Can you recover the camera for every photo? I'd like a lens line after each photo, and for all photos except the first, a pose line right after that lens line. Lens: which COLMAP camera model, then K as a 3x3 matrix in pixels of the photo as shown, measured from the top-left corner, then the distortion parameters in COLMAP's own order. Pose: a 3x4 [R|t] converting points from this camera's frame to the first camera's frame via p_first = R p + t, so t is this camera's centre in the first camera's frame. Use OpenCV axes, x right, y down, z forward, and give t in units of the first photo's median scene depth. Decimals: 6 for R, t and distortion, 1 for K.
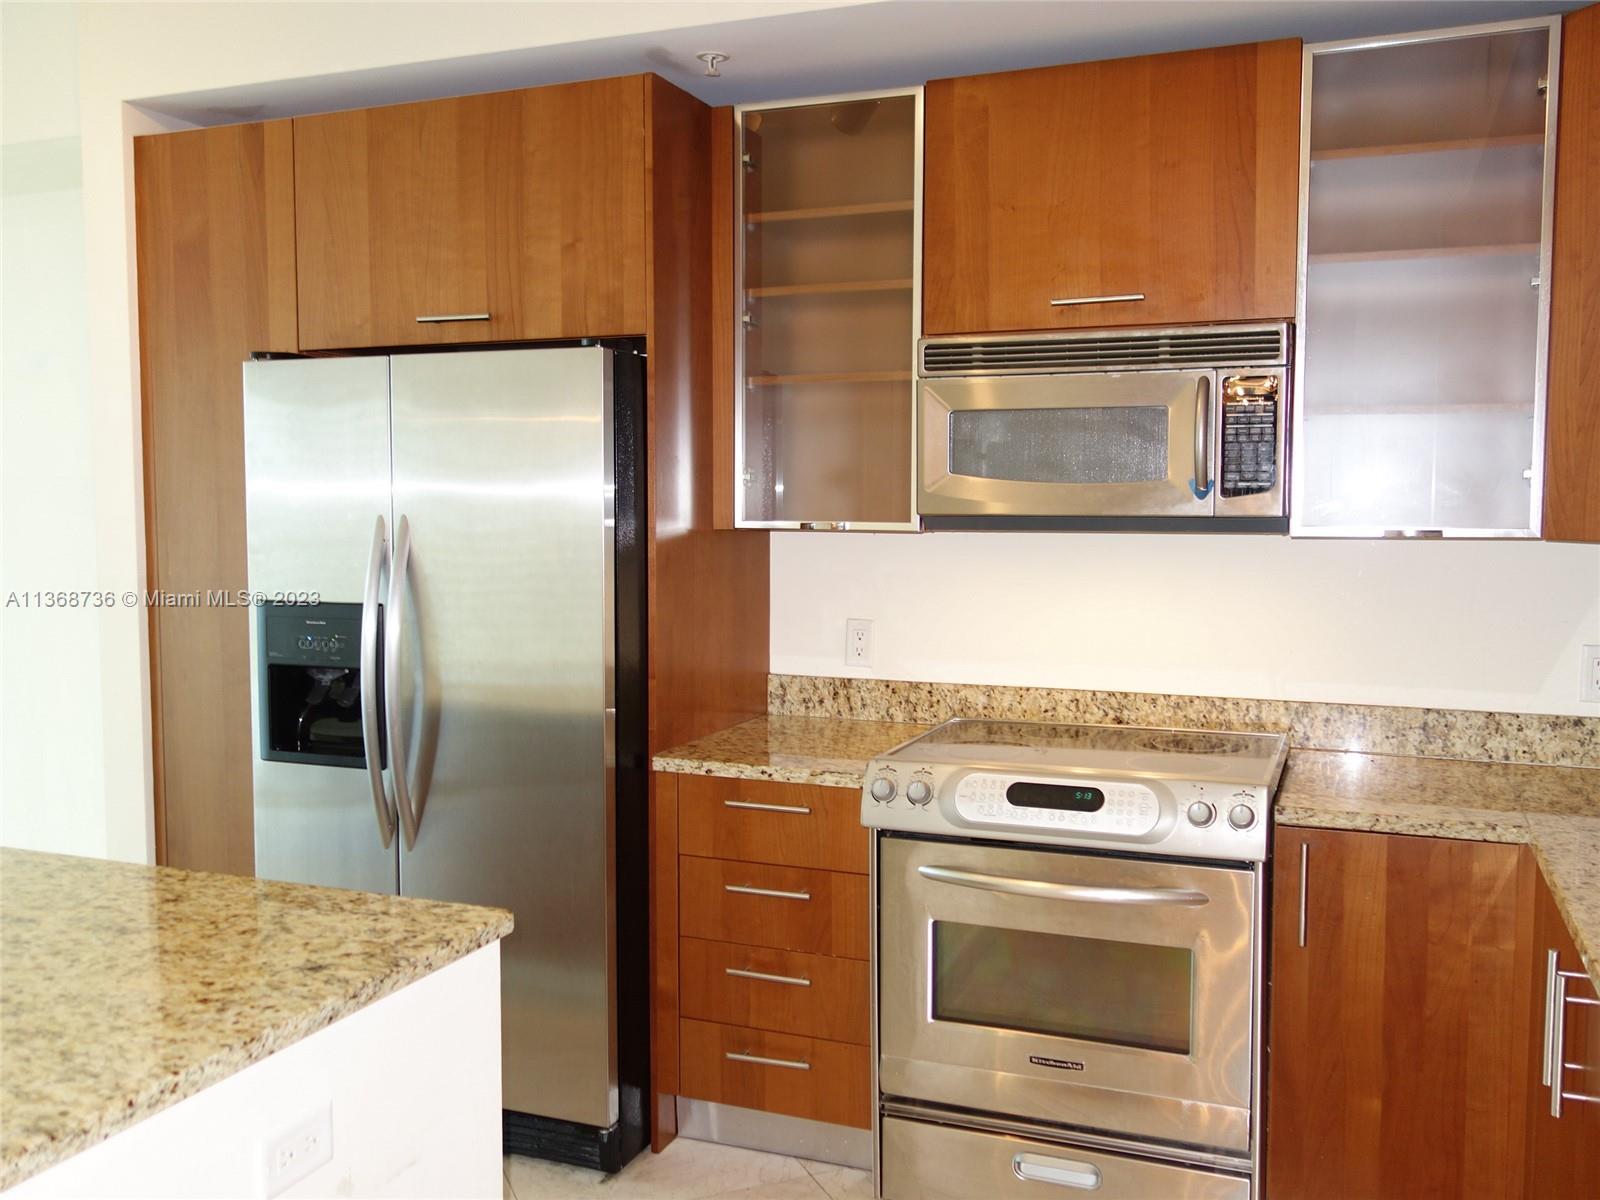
lens RADIAL K [[1419.9, 0, 798.7], [0, 1419.9, 593.4], [0, 0, 1]] dist [0.008347, -0.008035]
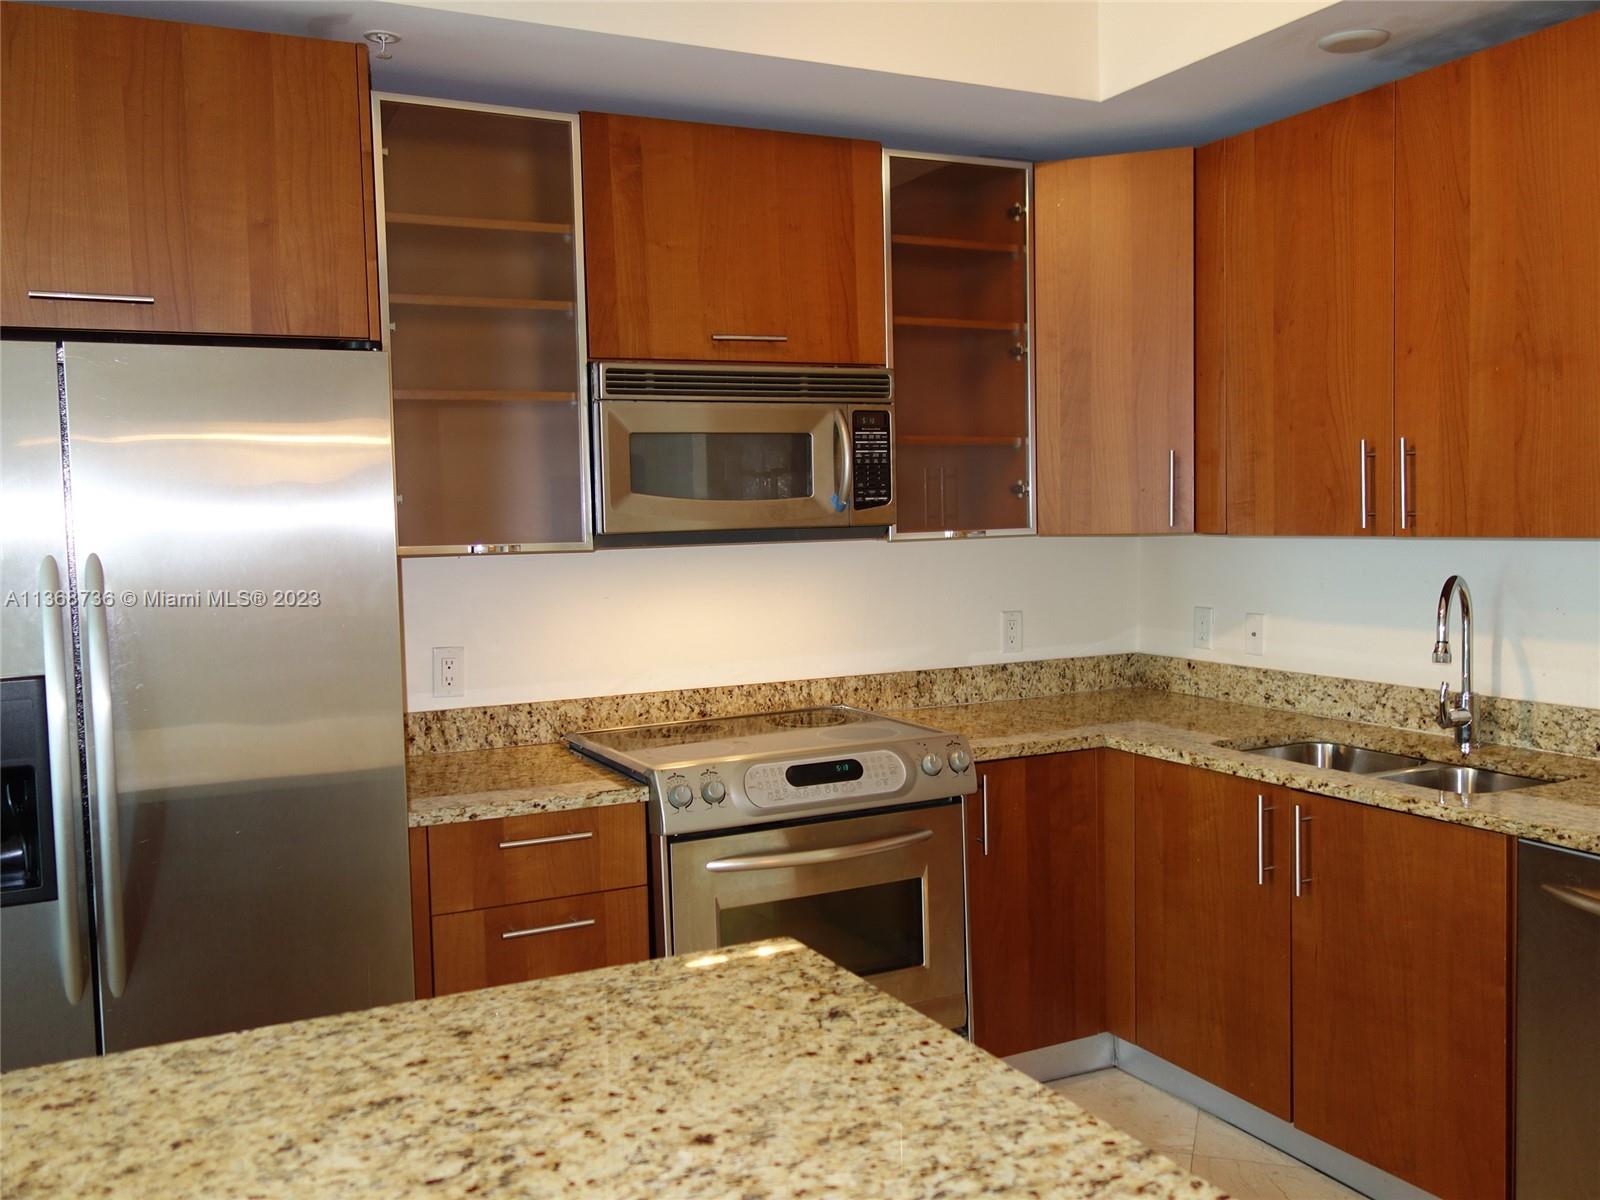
lens RADIAL K [[1419.7, 0, 800.0], [0, 1419.7, 600.0], [0, 0, 1]] dist [0.001283, -0.000179]
pose [[0.664949, -0.065144, 0.744042, -0.594633], [0.074616, 0.996999, 0.020607, -0.018266], [-0.743152, 0.041814, 0.667815, 0.215419]]
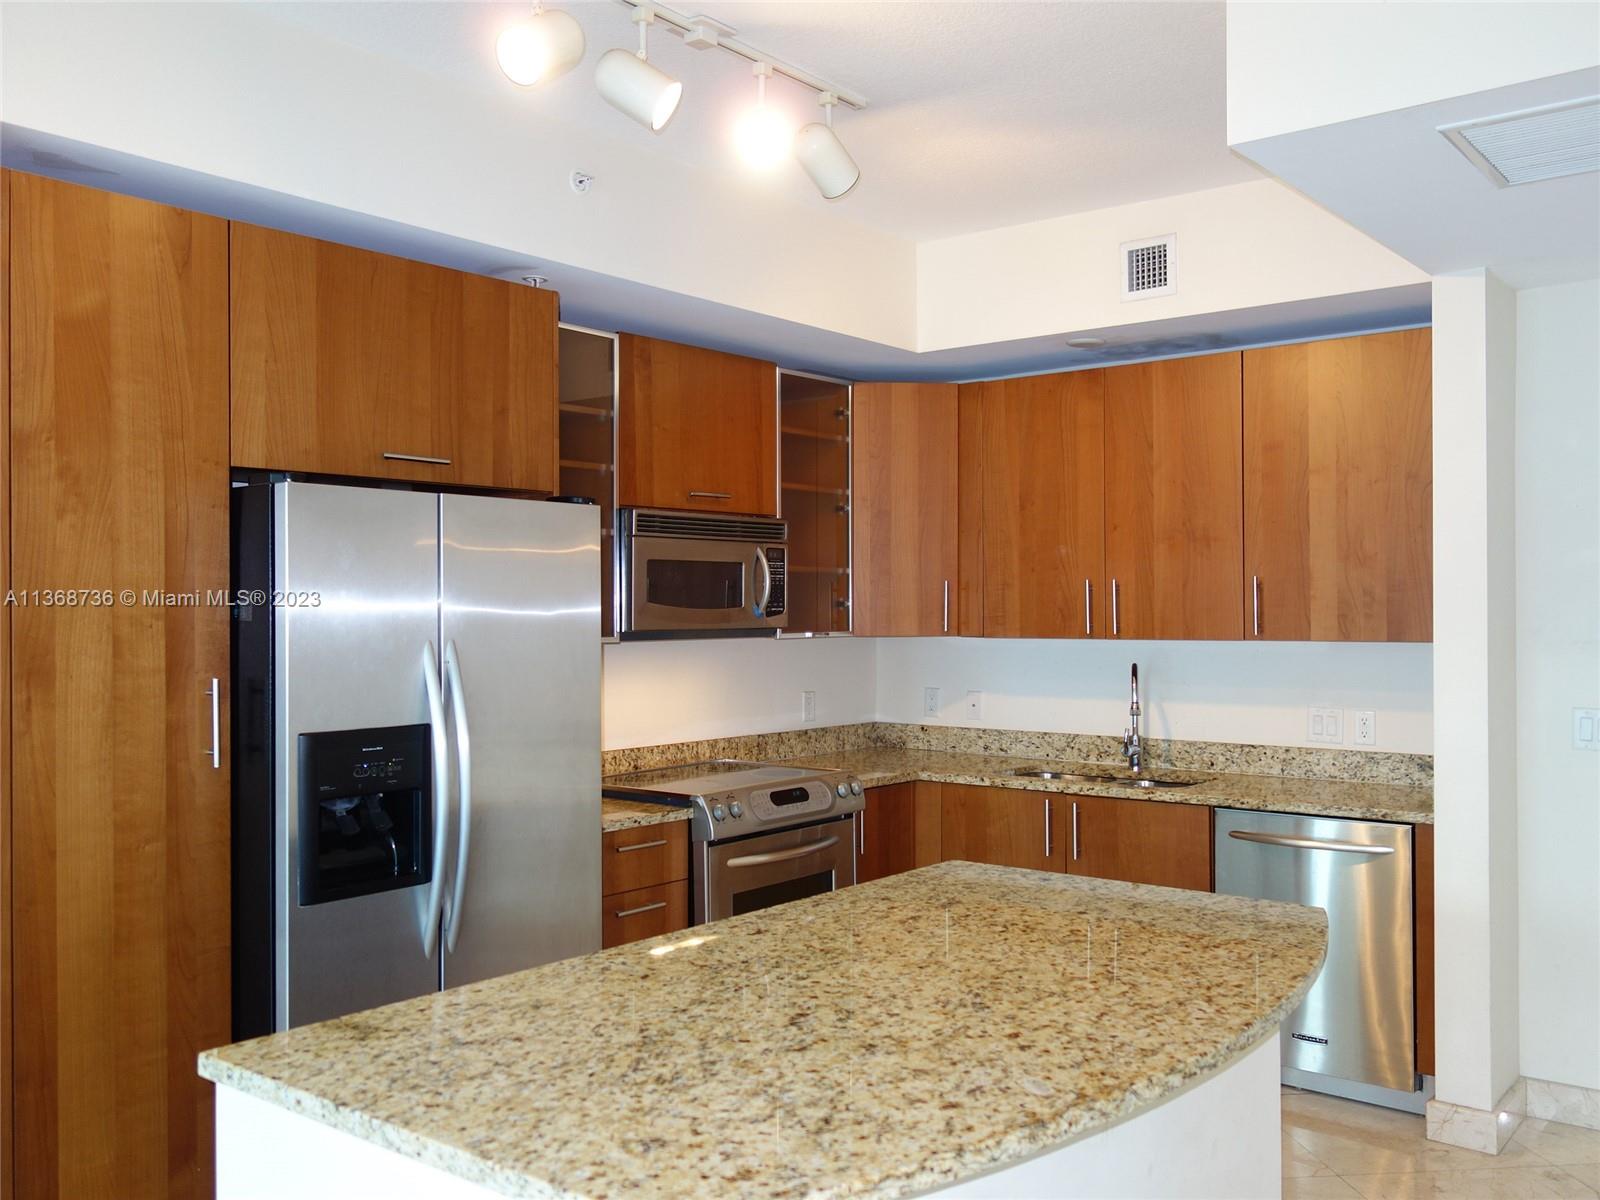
lens RADIAL K [[1419.7, 0, 800.0], [0, 1419.7, 600.0], [0, 0, 1]] dist [0.001283, -0.000179]
pose [[0.295356, 0.002470, 0.955384, -1.244725], [0.068065, 0.997401, -0.023620, -0.041476], [-0.952960, 0.072004, 0.294421, 0.422475]]
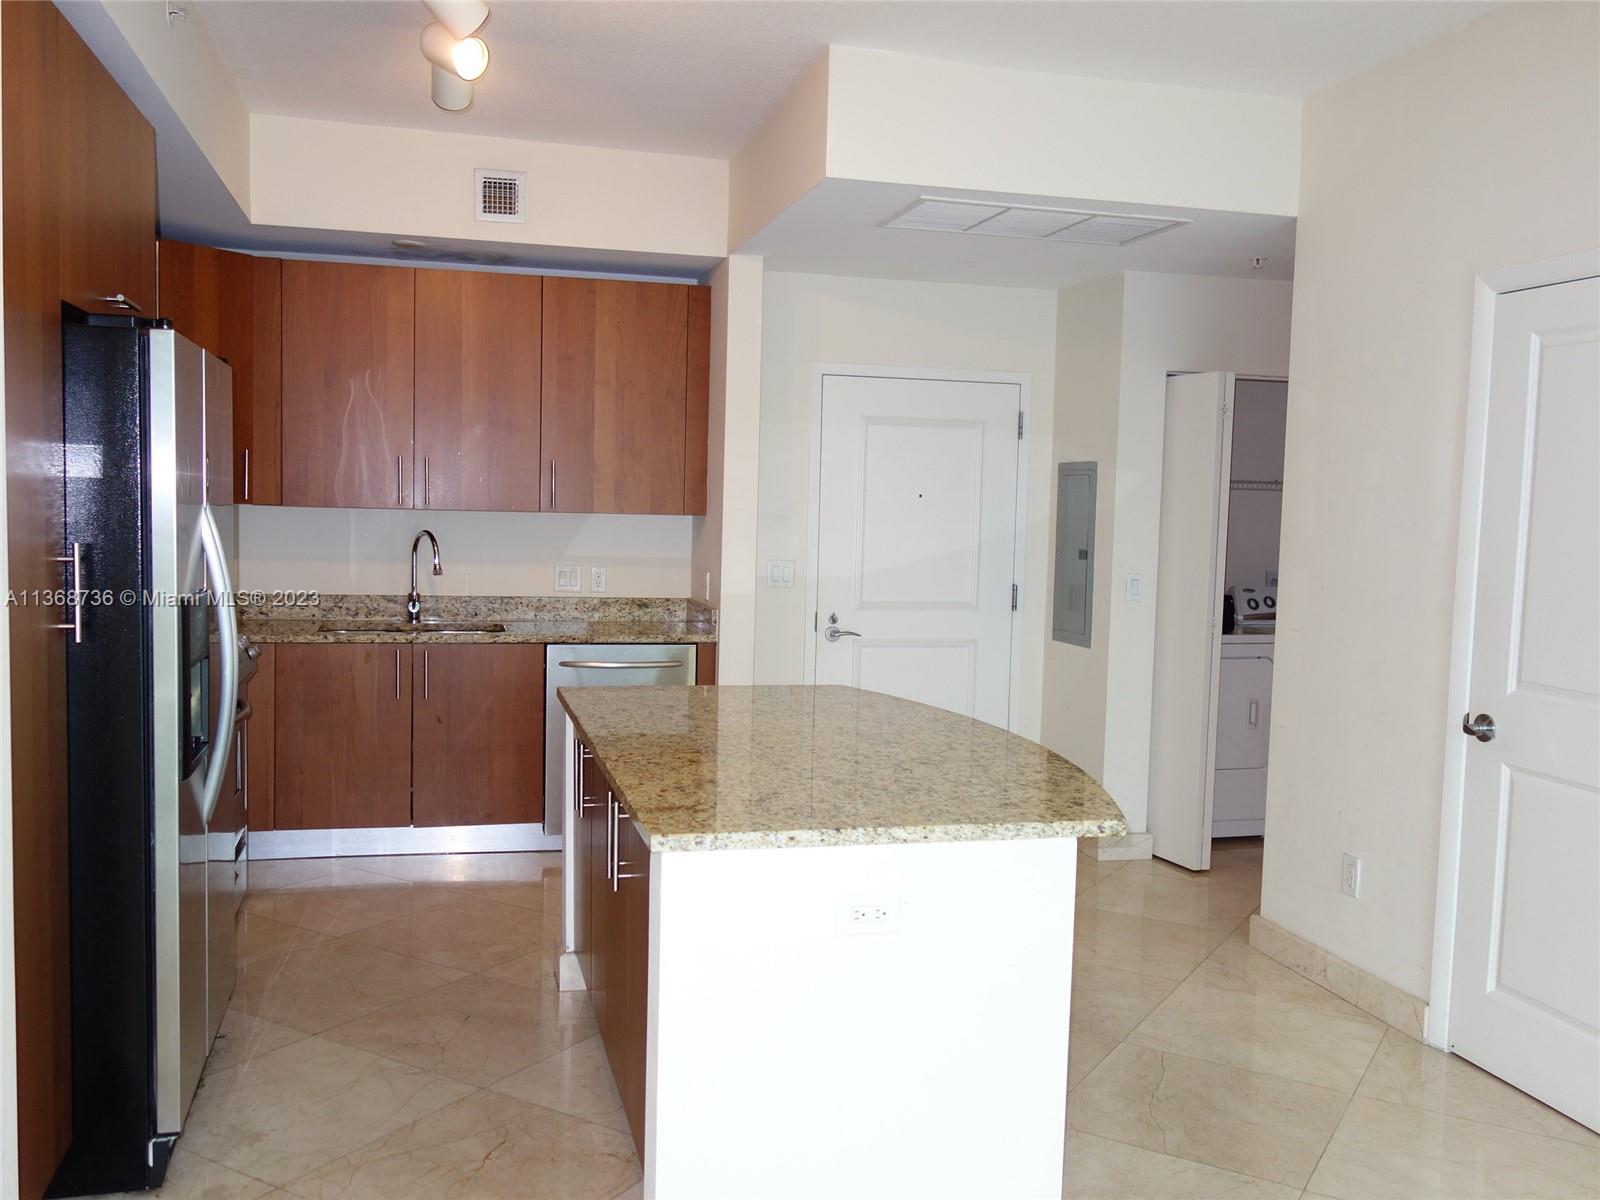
lens RADIAL K [[1419.7, 0, 800.0], [0, 1419.7, 600.0], [0, 0, 1]] dist [0.001283, -0.000179]
pose [[-0.590798, -0.075830, 0.803248, -1.392060], [0.025498, 0.993321, 0.112528, -0.090331], [-0.806416, 0.086963, -0.584919, 1.274418]]
